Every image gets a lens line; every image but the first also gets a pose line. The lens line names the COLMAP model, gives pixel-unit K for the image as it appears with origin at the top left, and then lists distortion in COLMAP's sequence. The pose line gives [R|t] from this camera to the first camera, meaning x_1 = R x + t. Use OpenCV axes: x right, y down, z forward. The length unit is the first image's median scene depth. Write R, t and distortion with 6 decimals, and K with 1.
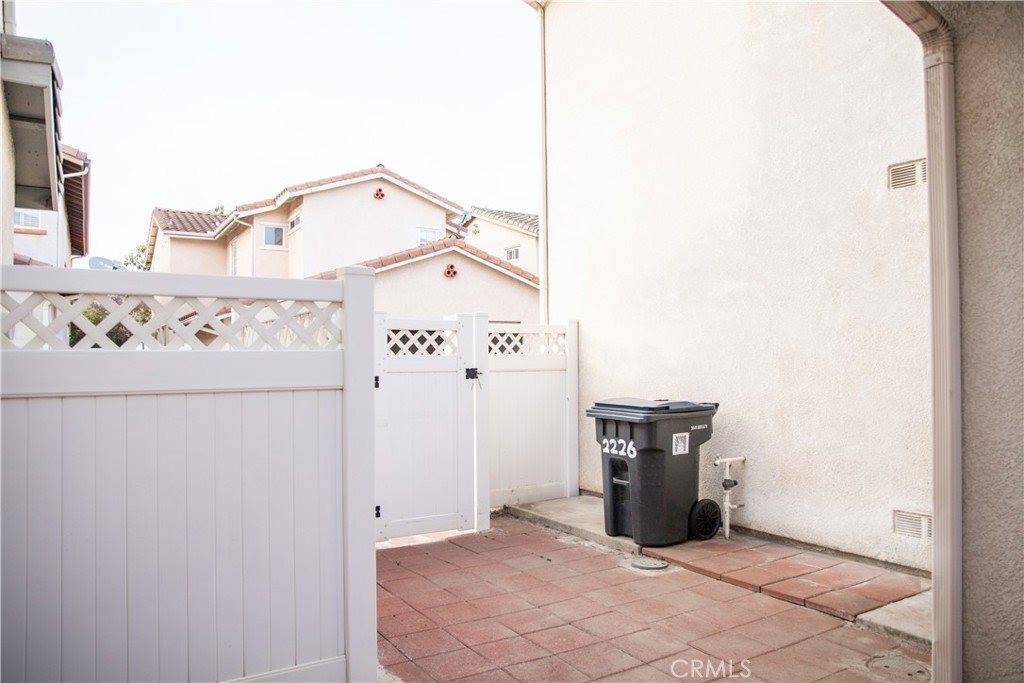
lens RADIAL K [[704.9, 0, 513.2], [0, 704.9, 342.5], [0, 0, 1]] dist [-0.105269, 0.073969]
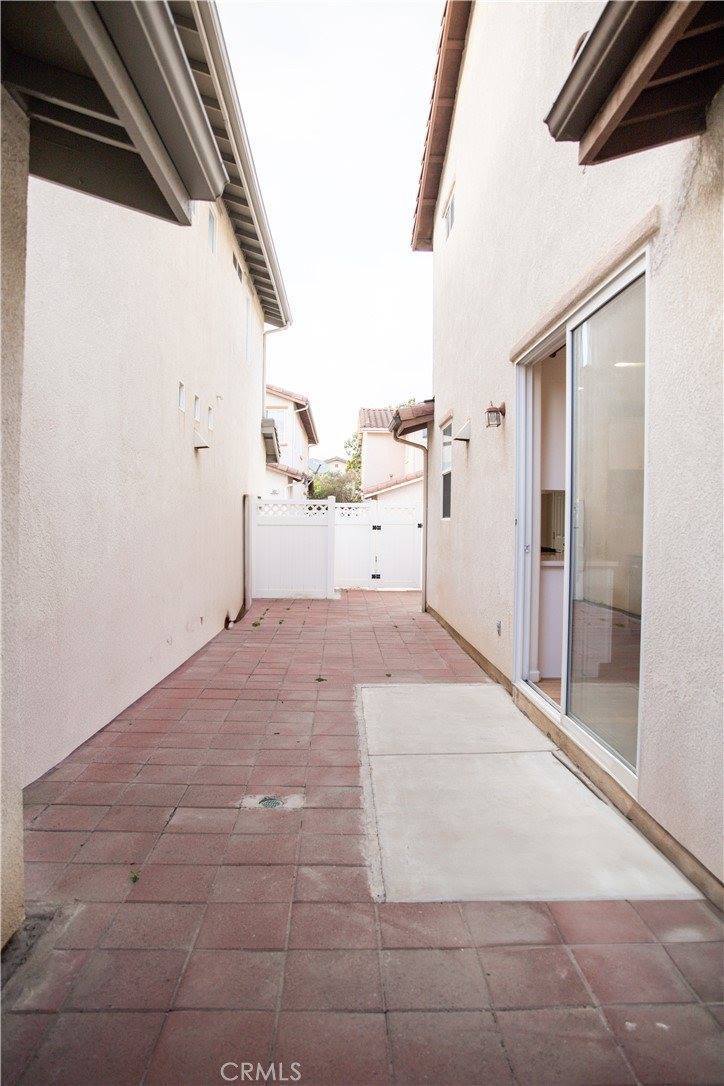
lens RADIAL K [[747.5, 0, 357.5], [0, 747.5, 540.7], [0, 0, 1]] dist [-0.105269, 0.073969]
pose [[0.860174, 0.033333, -0.508910, 0.281260], [-0.006278, 0.998478, 0.054787, -0.011669], [0.509962, -0.043931, 0.859075, -0.352743]]
